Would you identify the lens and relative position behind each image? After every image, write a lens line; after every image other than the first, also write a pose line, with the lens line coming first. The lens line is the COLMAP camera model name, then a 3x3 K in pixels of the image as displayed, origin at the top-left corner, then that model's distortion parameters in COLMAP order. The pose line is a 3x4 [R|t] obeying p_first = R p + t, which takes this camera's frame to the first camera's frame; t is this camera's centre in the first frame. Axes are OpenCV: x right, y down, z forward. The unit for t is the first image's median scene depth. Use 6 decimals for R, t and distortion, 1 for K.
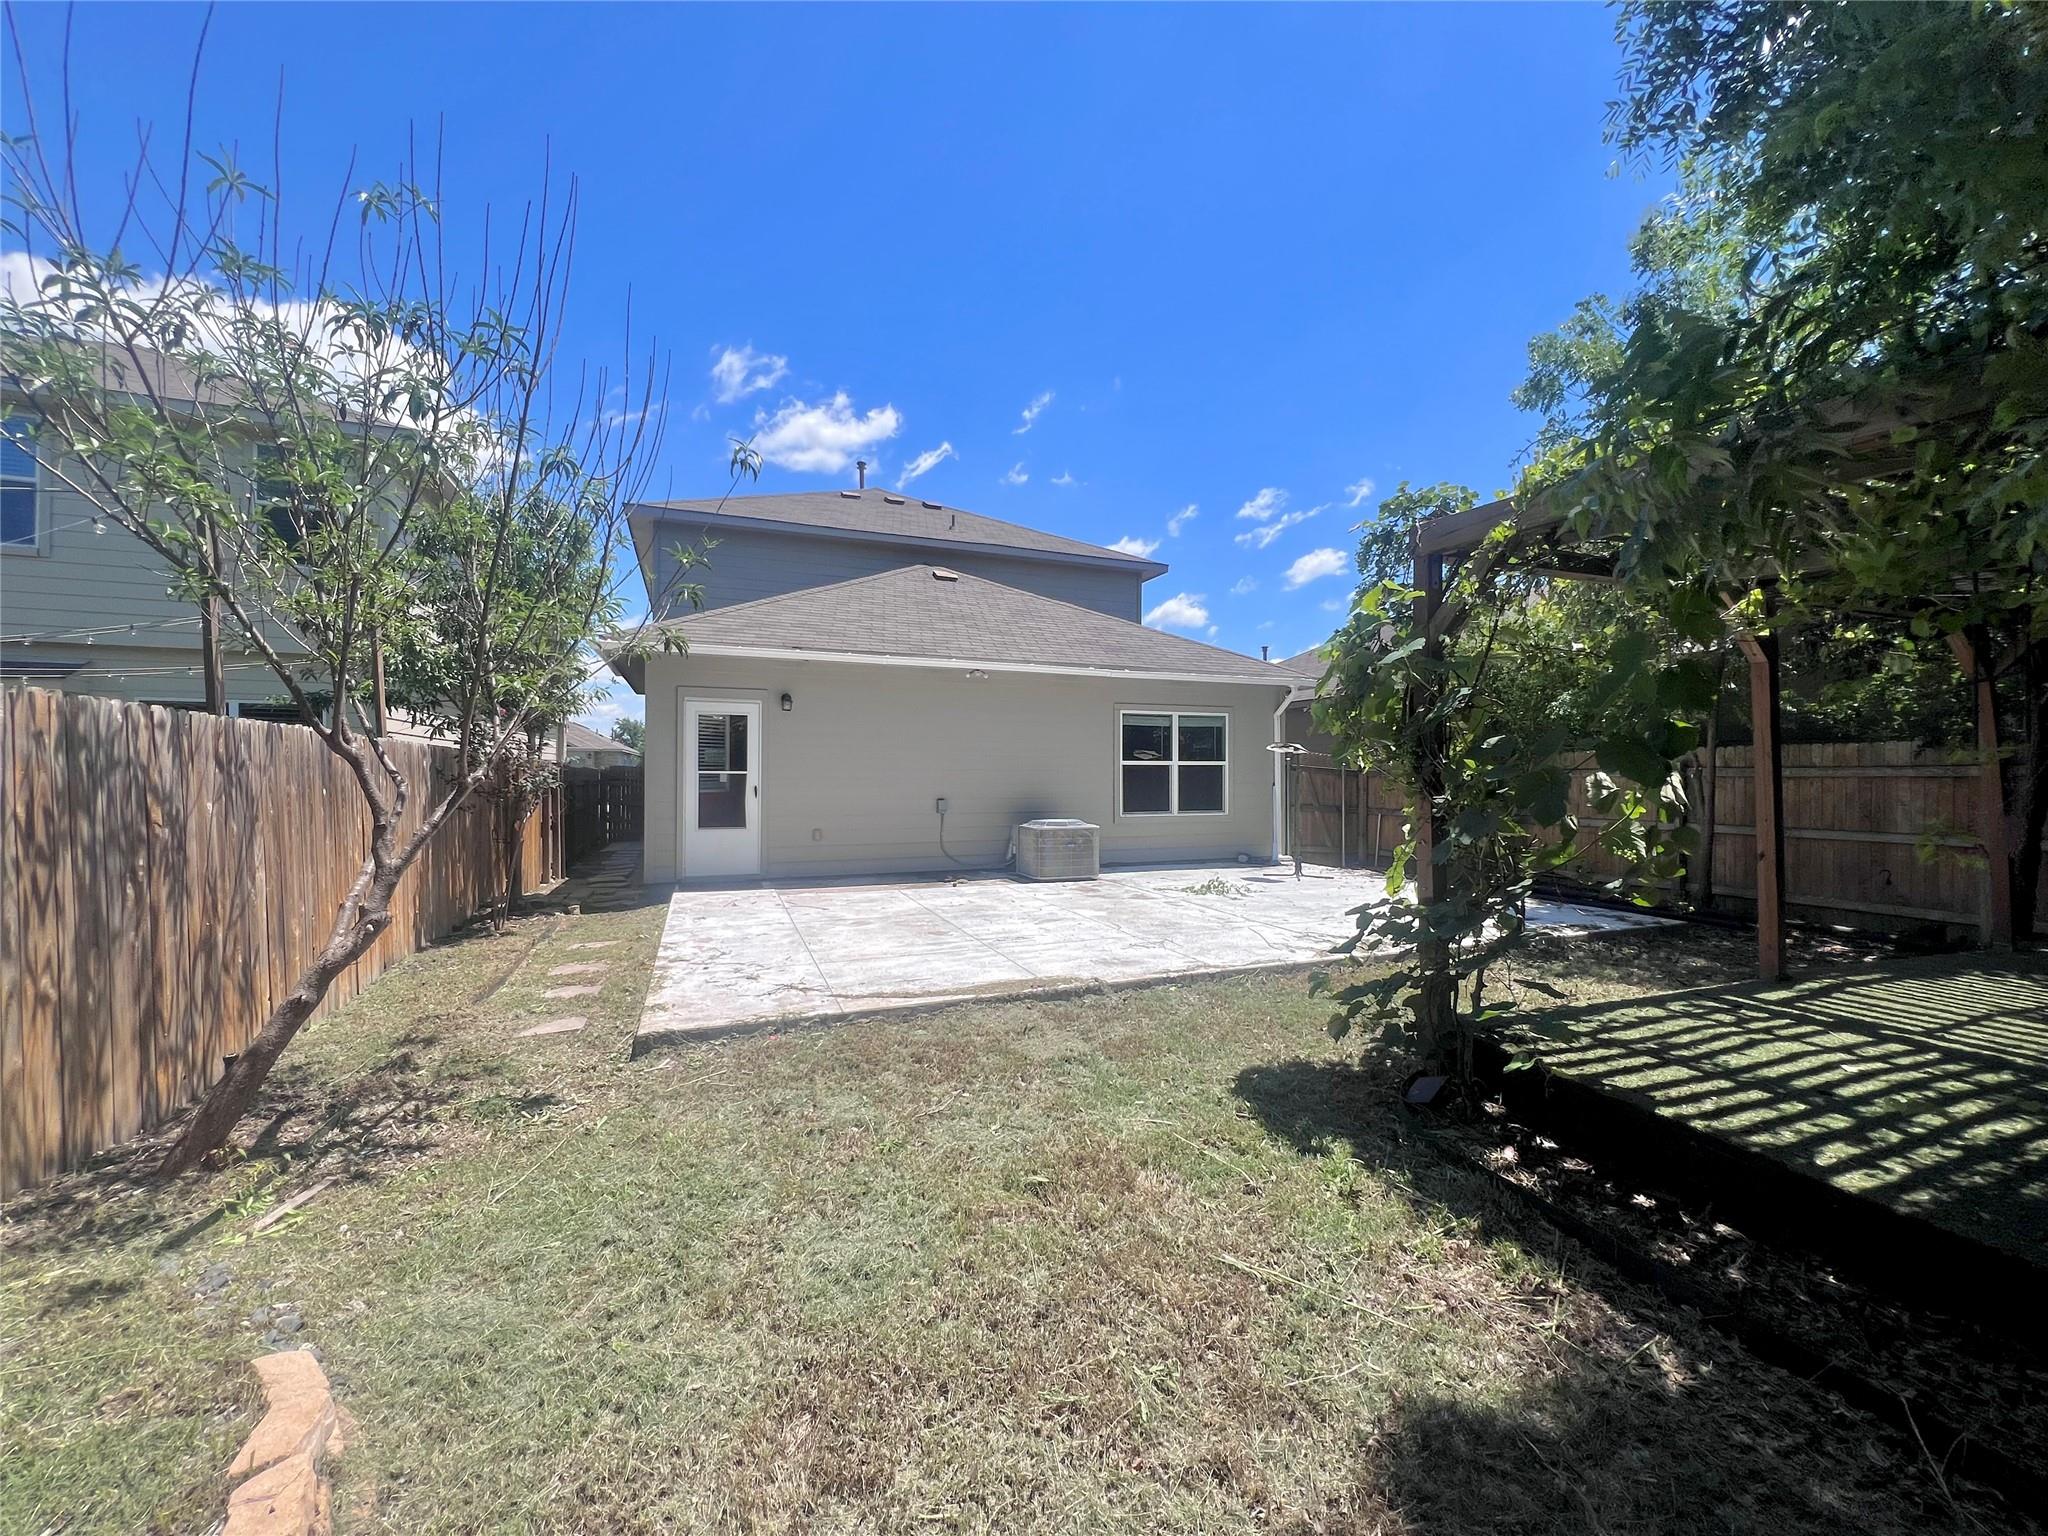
lens RADIAL K [[828.7, 0, 1029.8], [0, 828.7, 770.3], [0, 0, 1]] dist [-0.000922, 0.000236]
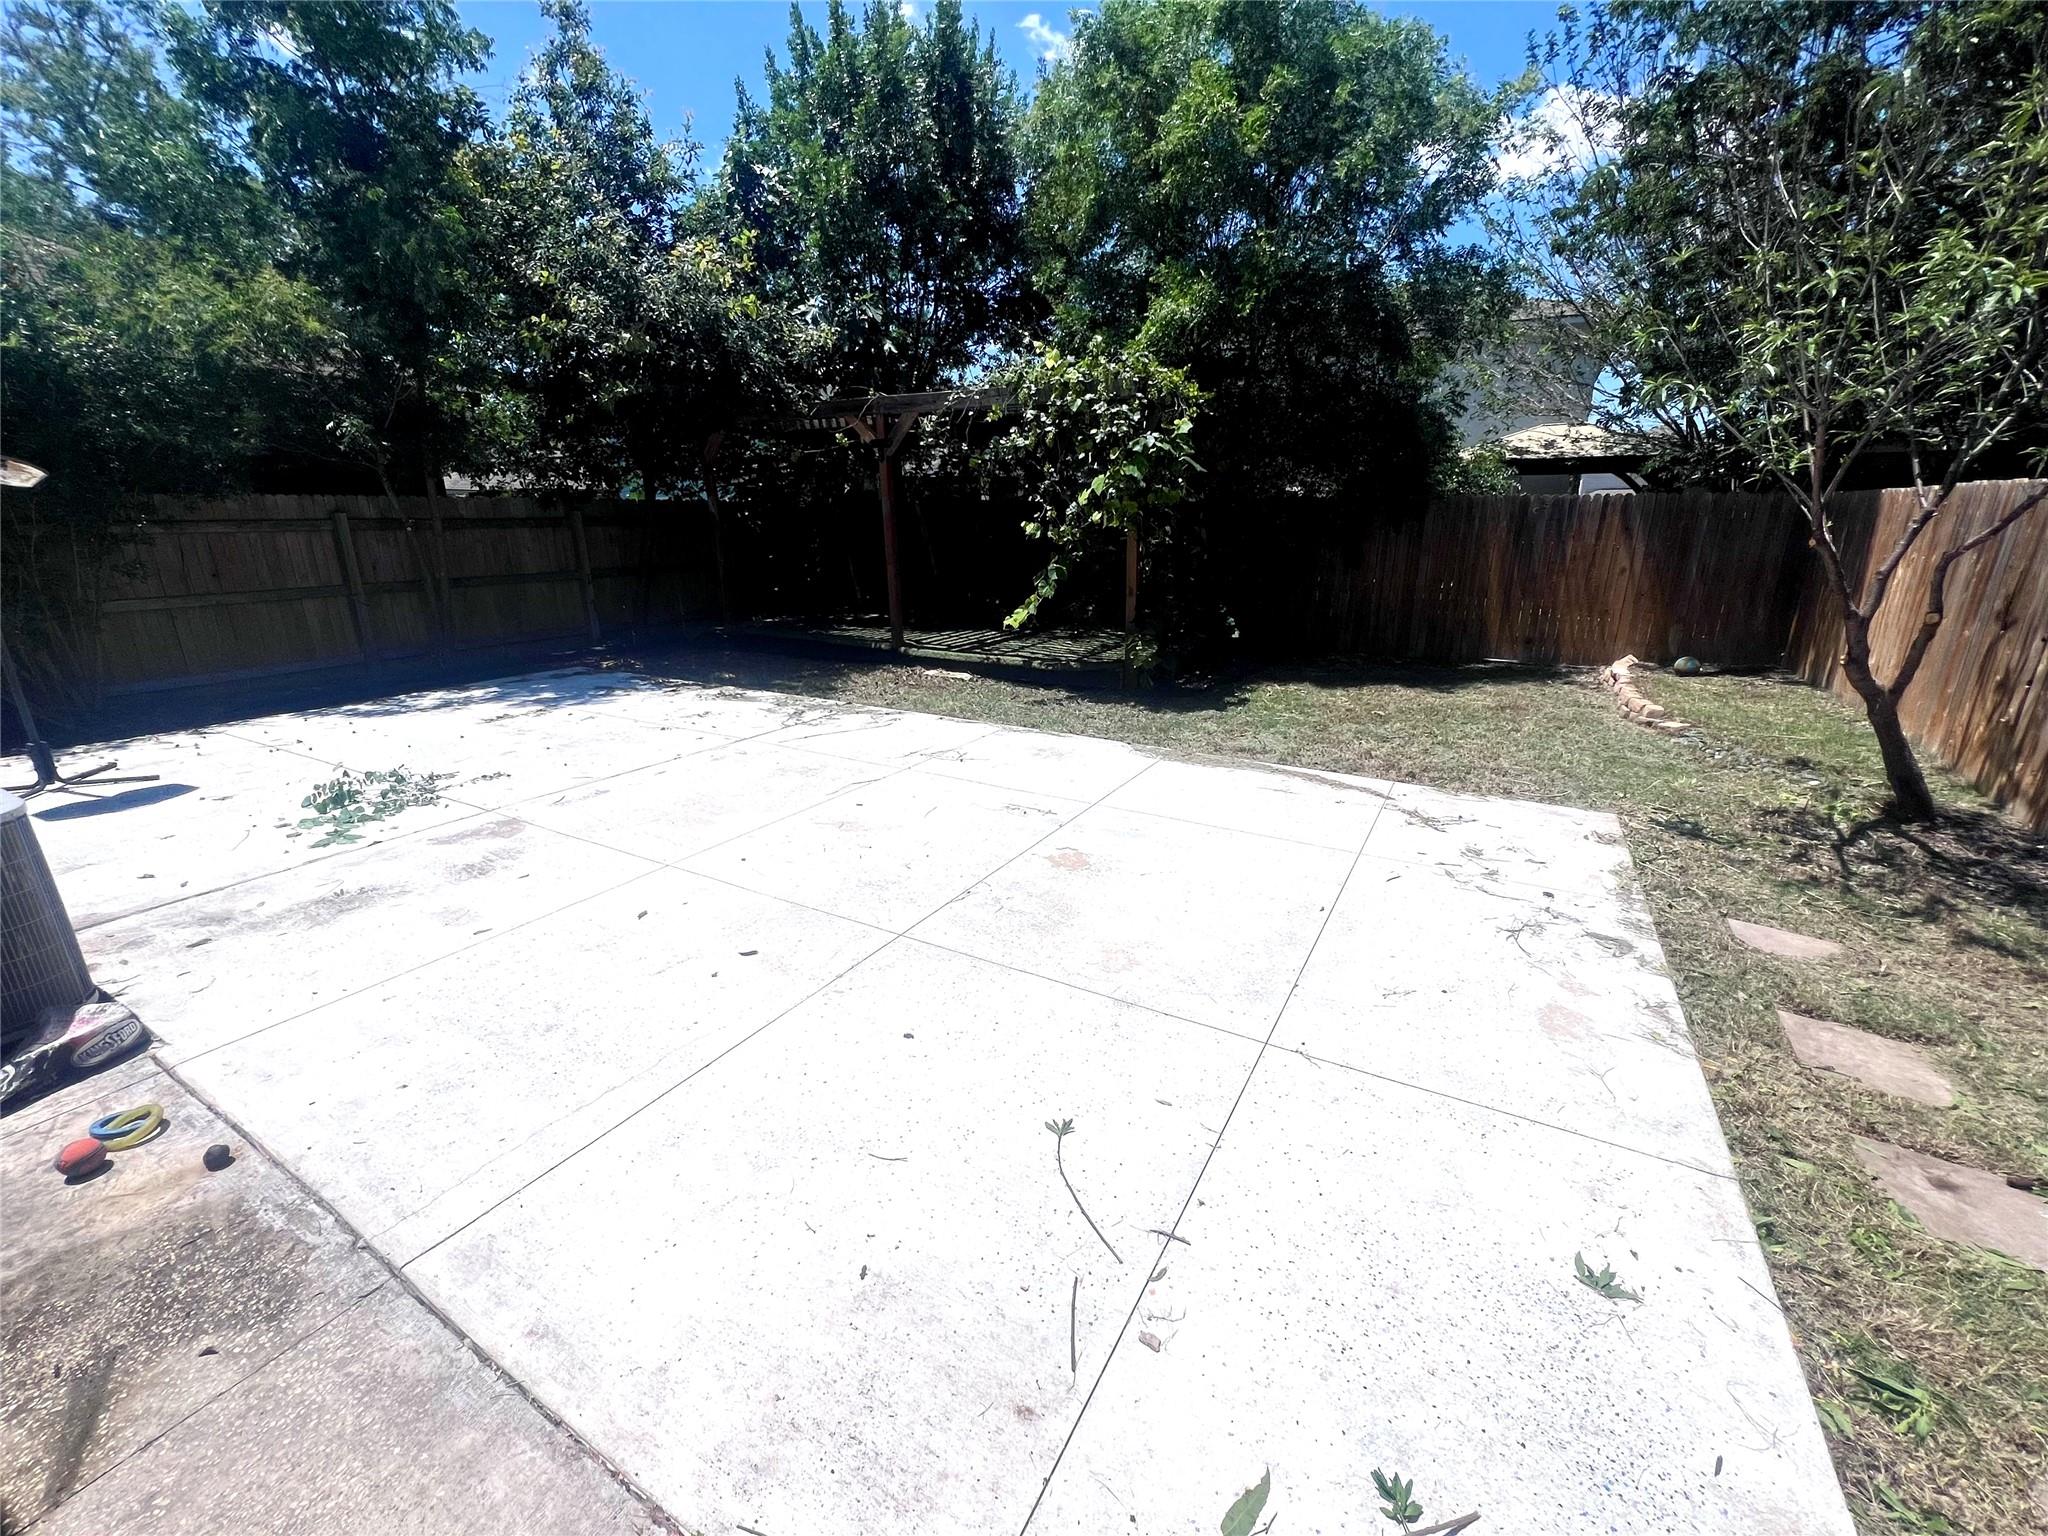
lens RADIAL K [[828.7, 0, 1029.8], [0, 828.7, 770.3], [0, 0, 1]] dist [-0.000922, 0.000236]
pose [[-0.626094, -0.234388, 0.743686, -0.630148], [0.001357, 0.953423, 0.301634, -0.024257], [-0.779747, 0.189860, -0.596614, 1.767697]]
